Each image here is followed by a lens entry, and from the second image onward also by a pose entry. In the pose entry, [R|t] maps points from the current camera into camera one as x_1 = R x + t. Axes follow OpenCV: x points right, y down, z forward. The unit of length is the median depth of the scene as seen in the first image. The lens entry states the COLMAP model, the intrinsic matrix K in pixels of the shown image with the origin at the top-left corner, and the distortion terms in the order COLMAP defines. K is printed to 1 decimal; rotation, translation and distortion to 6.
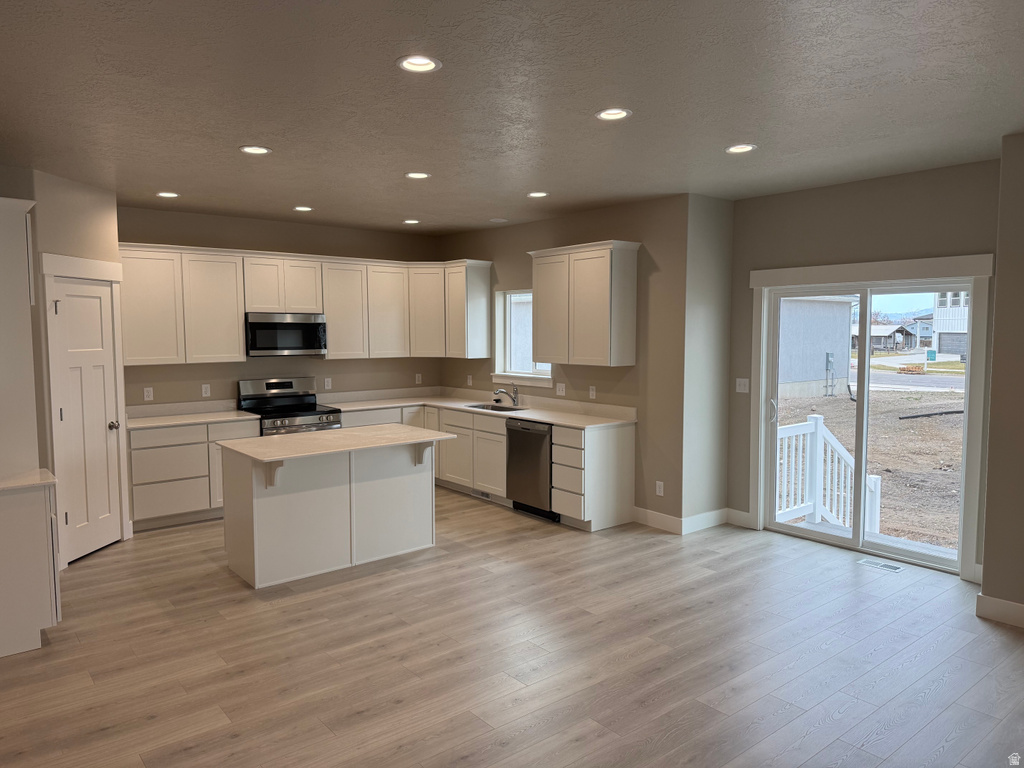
lens RADIAL K [[724.6, 0, 514.1], [0, 724.6, 372.5], [0, 0, 1]] dist [0.069902, -0.077700]
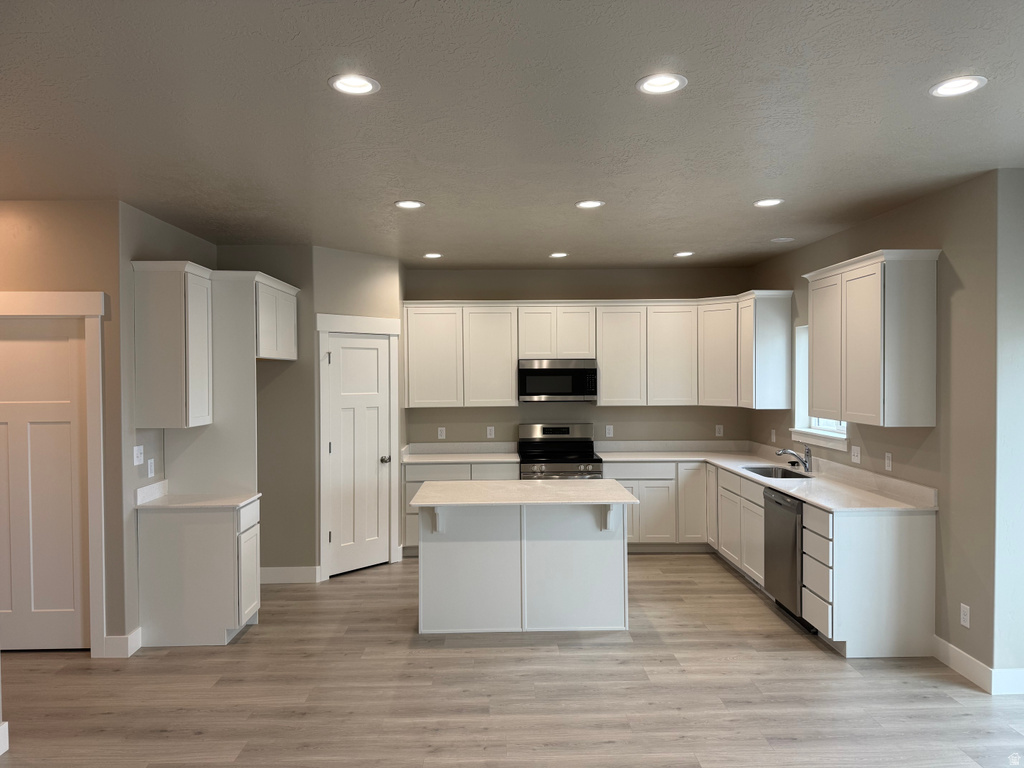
lens RADIAL K [[724.6, 0, 480.5], [0, 724.6, 366.9], [0, 0, 1]] dist [0.069902, -0.077700]
pose [[0.786520, -0.009024, -0.617499, 0.269112], [-0.032950, 0.997856, -0.056551, -0.012933], [0.616686, 0.064825, 0.784536, 0.192407]]
